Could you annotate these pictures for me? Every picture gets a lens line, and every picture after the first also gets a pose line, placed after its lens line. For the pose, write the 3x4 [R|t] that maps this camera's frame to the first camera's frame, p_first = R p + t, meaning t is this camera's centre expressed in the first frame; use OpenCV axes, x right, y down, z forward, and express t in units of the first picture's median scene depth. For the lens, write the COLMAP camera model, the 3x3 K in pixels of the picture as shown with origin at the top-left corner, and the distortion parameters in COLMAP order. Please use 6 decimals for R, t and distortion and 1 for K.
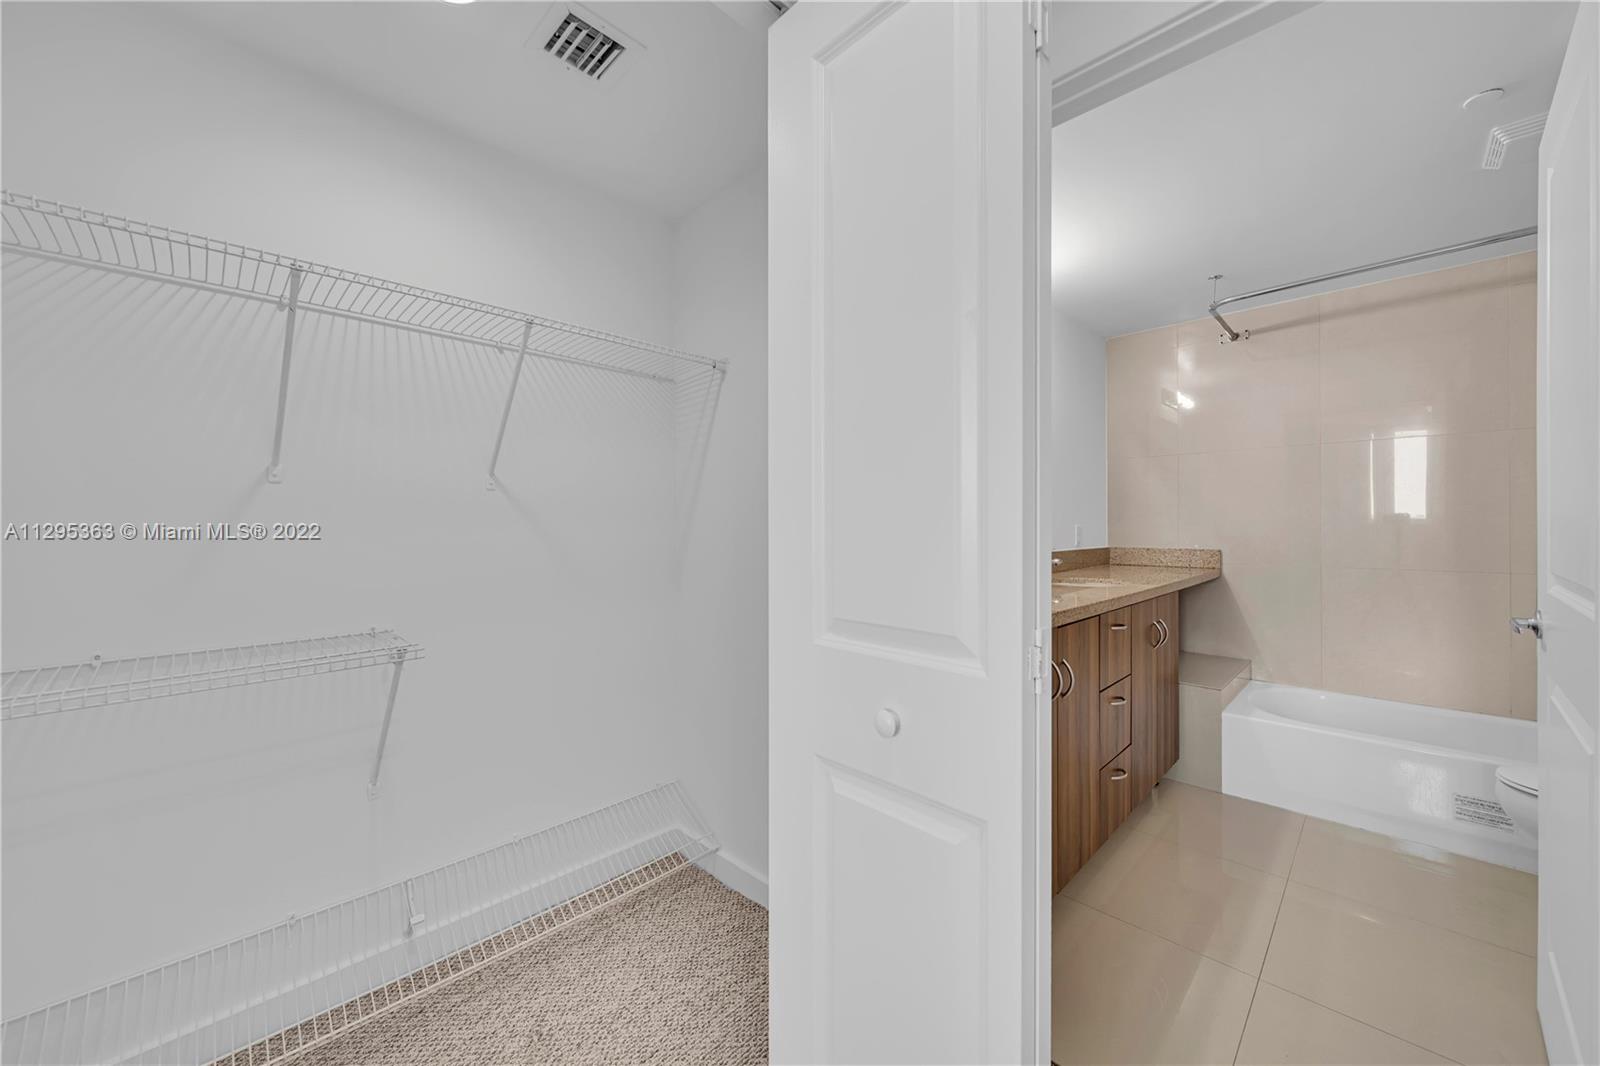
lens RADIAL K [[604.6, 0, 804.6], [0, 604.6, 529.0], [0, 0, 1]] dist [-0.003152, -0.000259]
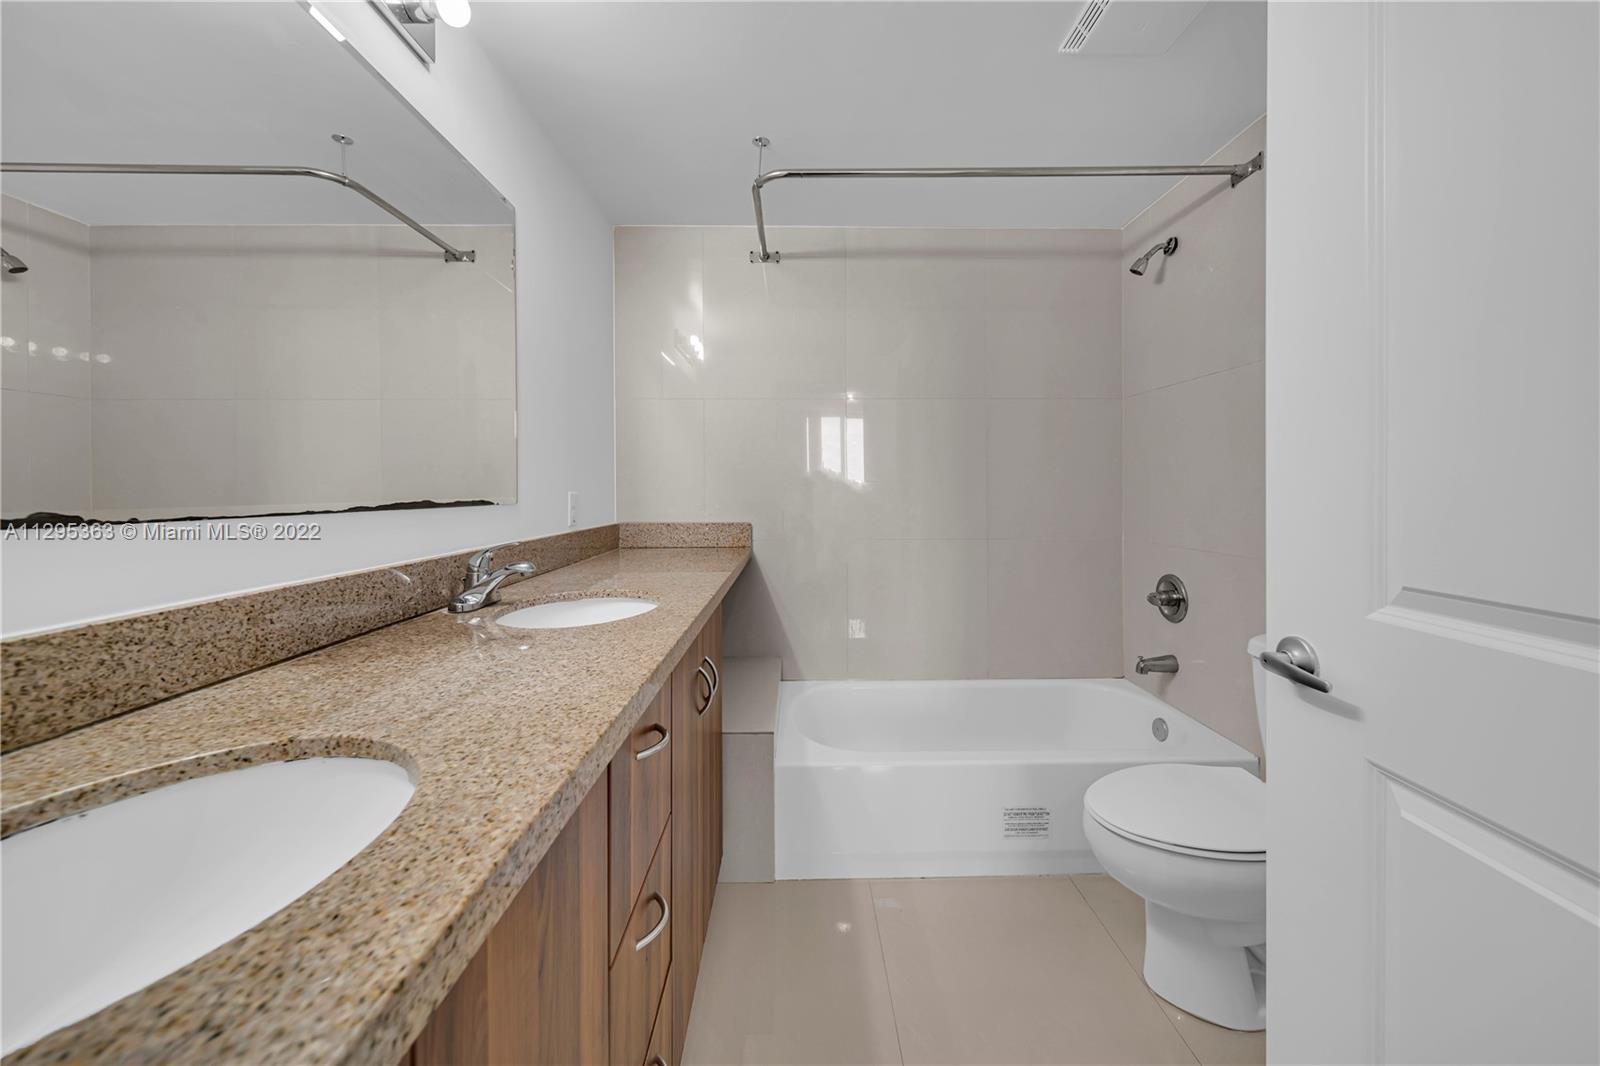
lens RADIAL K [[572.0, 0, 805.1], [0, 572.0, 485.9], [0, 0, 1]] dist [0.000141, -0.001370]
pose [[0.701205, 0.001591, 0.712958, 0.223526], [0.004020, 0.999973, -0.006185, -0.010121], [-0.712948, 0.007203, 0.701179, 0.463314]]
